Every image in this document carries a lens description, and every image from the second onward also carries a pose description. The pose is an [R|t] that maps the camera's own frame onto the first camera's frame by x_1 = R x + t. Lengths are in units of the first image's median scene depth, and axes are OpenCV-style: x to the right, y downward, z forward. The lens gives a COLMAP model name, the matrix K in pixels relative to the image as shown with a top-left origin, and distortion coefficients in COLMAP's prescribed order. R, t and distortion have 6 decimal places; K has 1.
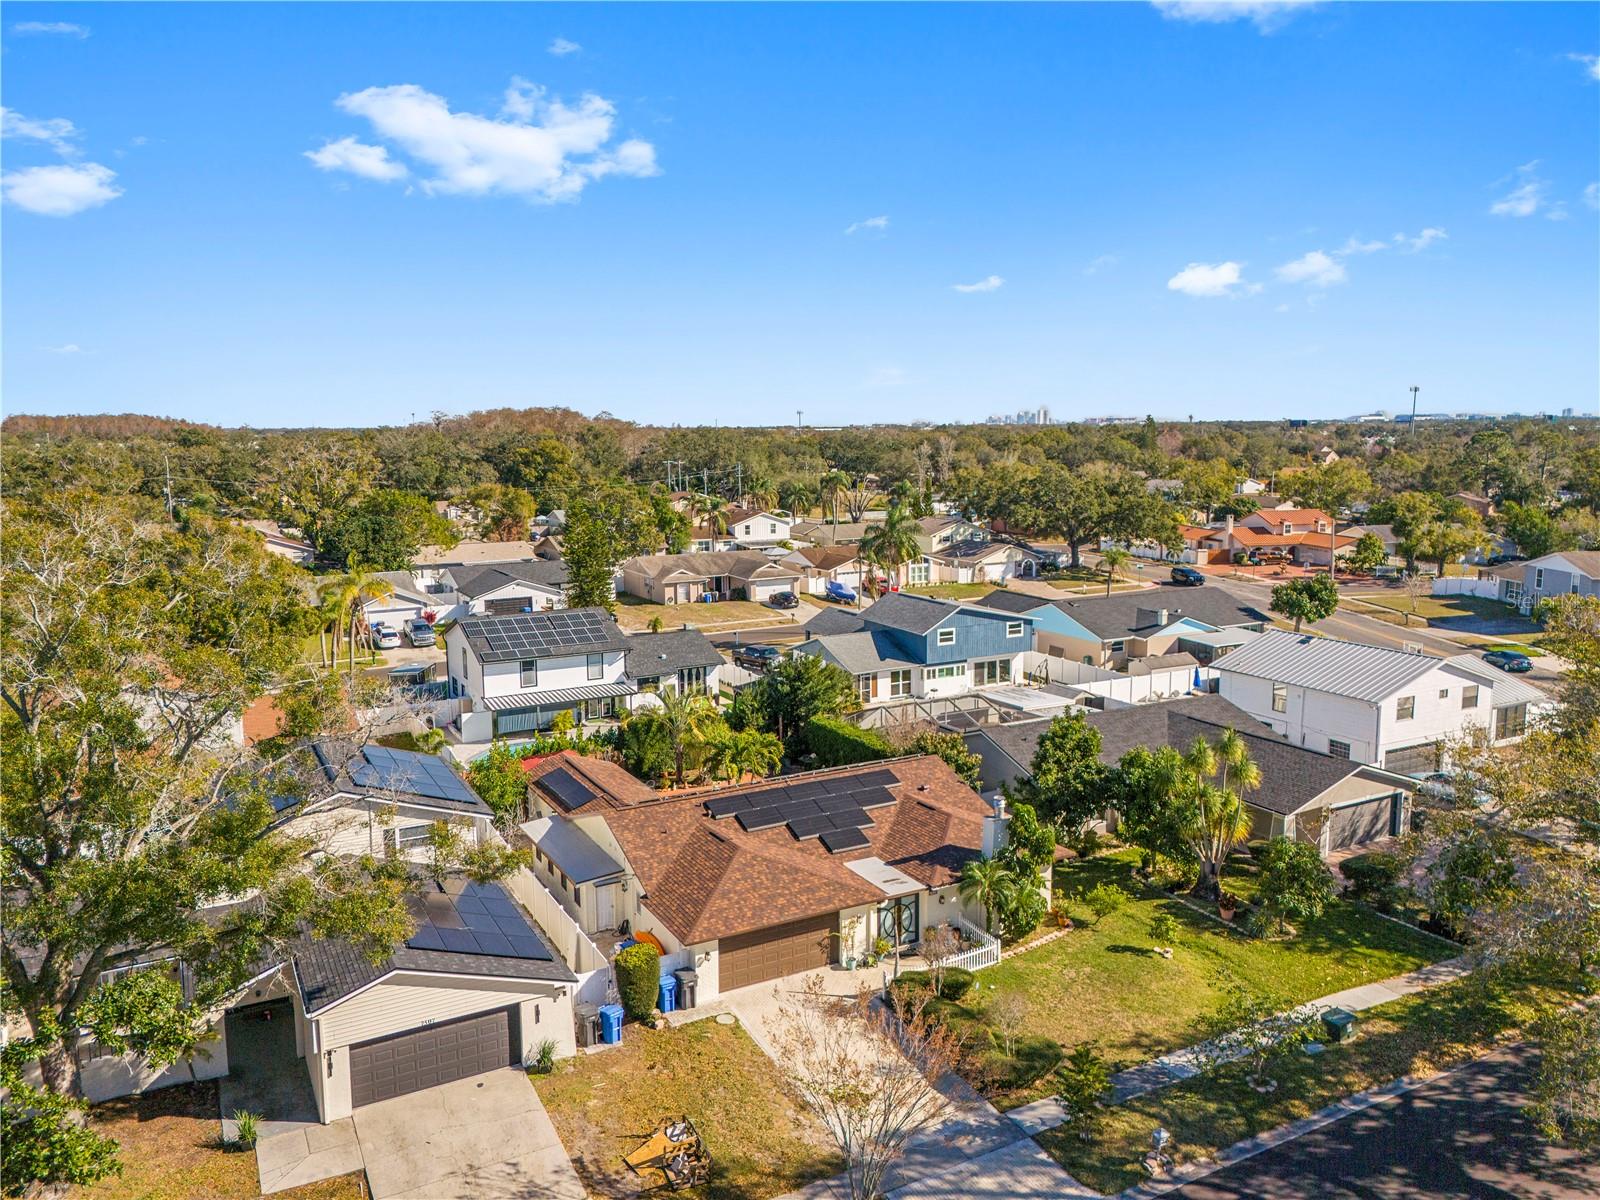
lens RADIAL K [[1171.4, 0, 795.7], [0, 1171.4, 604.2], [0, 0, 1]] dist [0.098793, -0.102572]
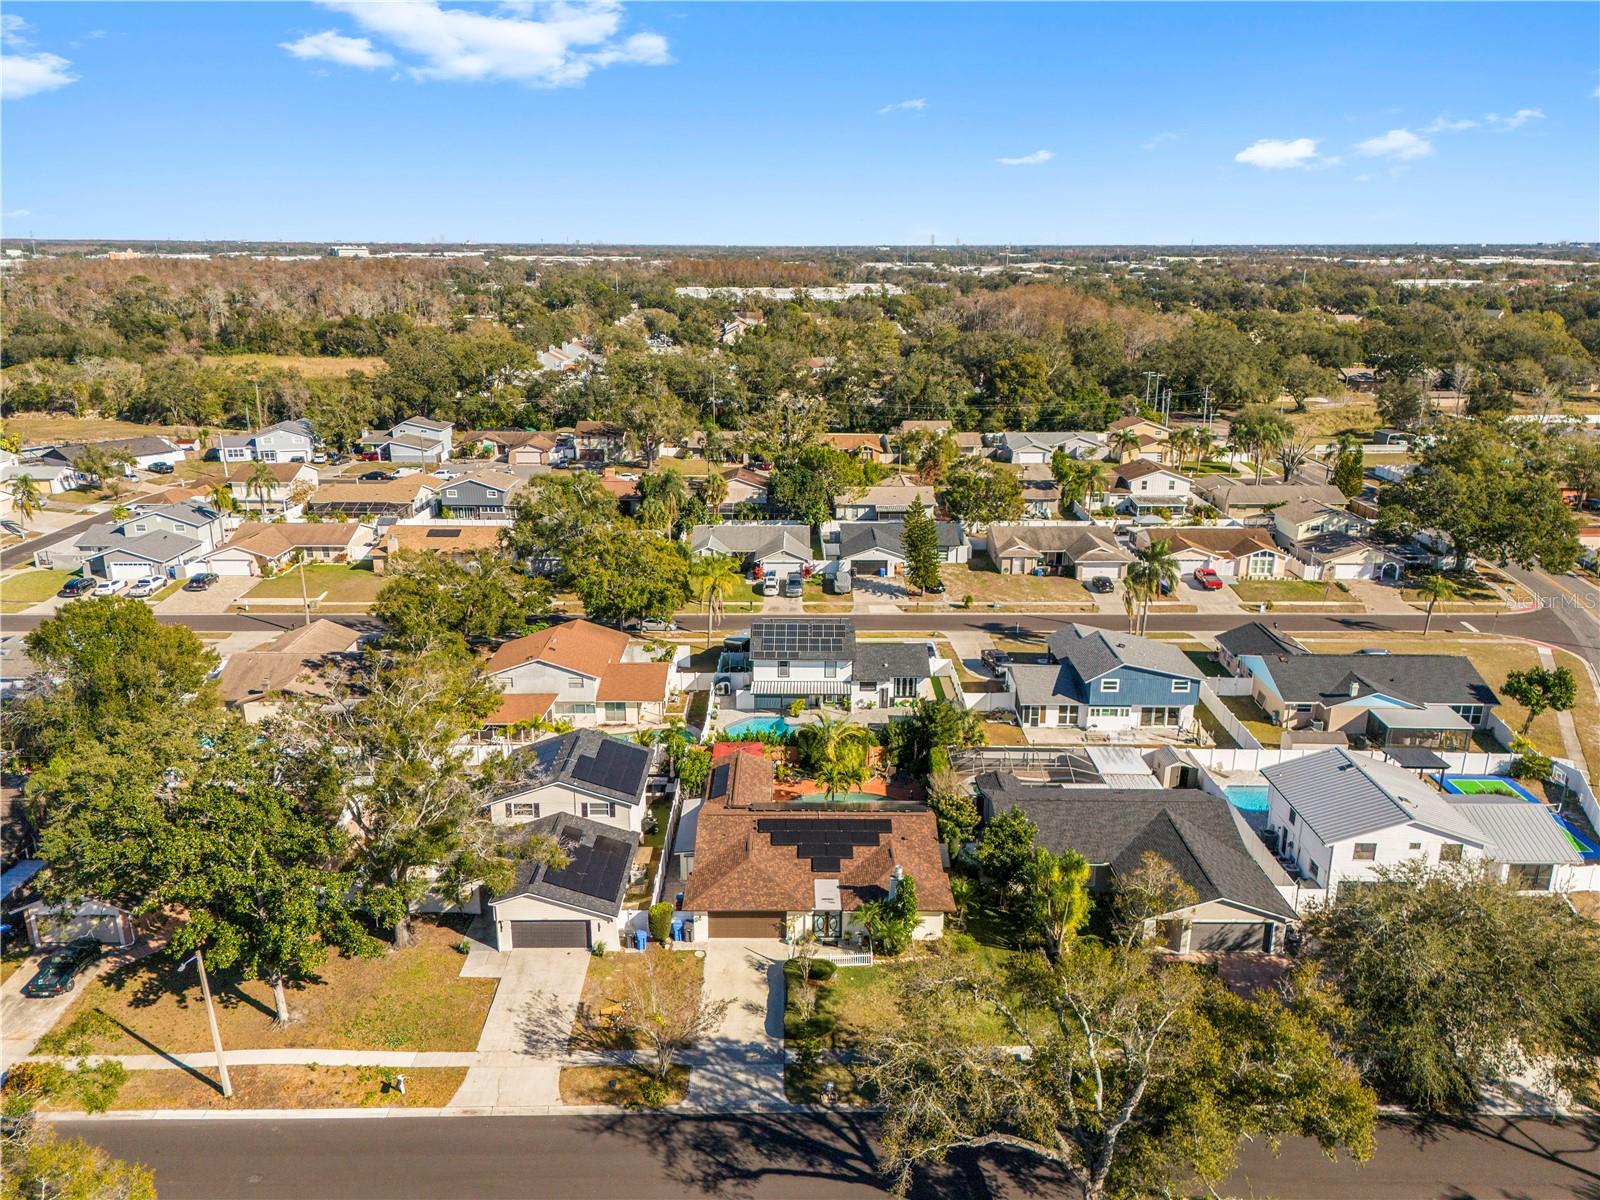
lens RADIAL K [[1171.4, 0, 795.7], [0, 1171.4, 604.2], [0, 0, 1]] dist [0.098793, -0.102572]
pose [[0.879260, 0.148618, -0.452565, 0.754102], [-0.079713, 0.982592, 0.167804, -0.462402], [0.469625, -0.111468, 0.875801, -0.440410]]
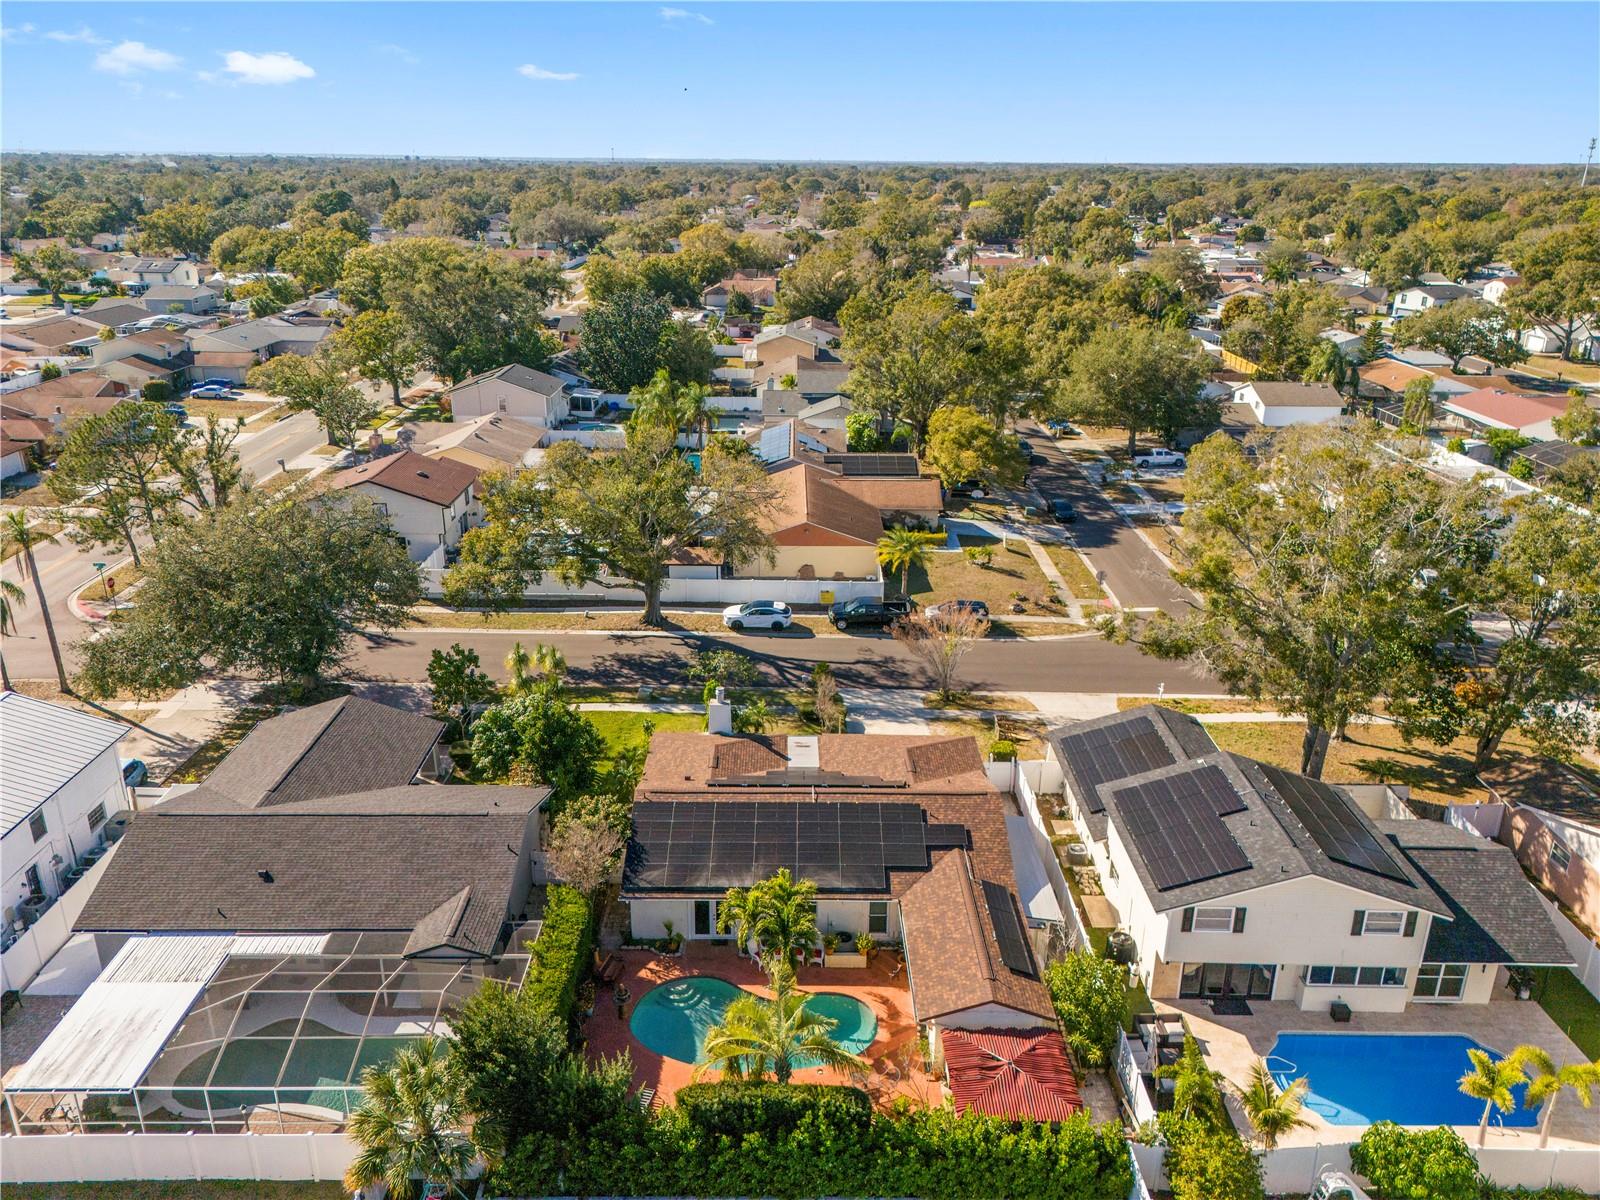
lens RADIAL K [[1164.2, 0, 800.7], [0, 1164.2, 603.8], [0, 0, 1]] dist [0.081311, -0.080134]
pose [[-0.880468, -0.165834, 0.444156, -0.501895], [0.067820, 0.883141, 0.464179, -0.552753], [-0.469229, 0.438818, -0.766331, 2.023070]]
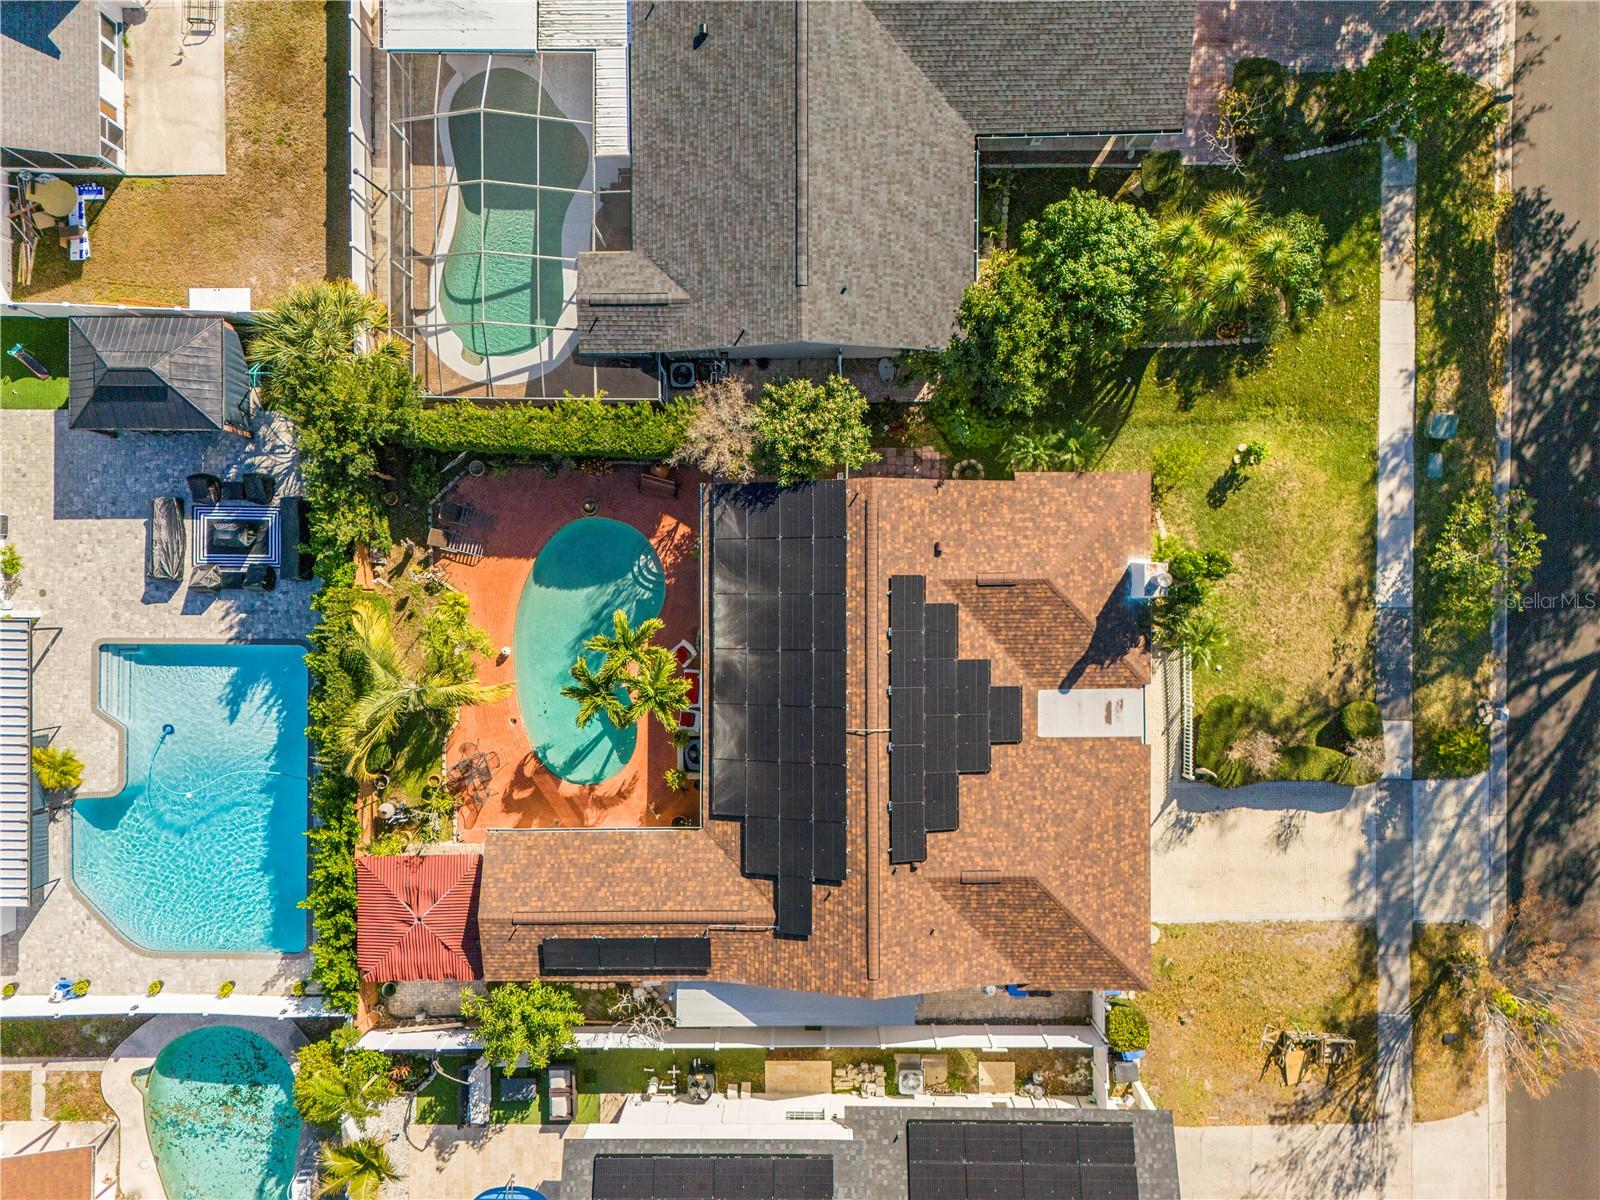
lens RADIAL K [[1164.2, 0, 800.7], [0, 1164.2, 603.8], [0, 0, 1]] dist [0.081311, -0.080134]
pose [[0.476156, -0.879356, 0.002966, 0.042821], [0.131880, 0.074745, 0.988444, -0.670230], [-0.869416, -0.470262, 0.151559, 1.139595]]
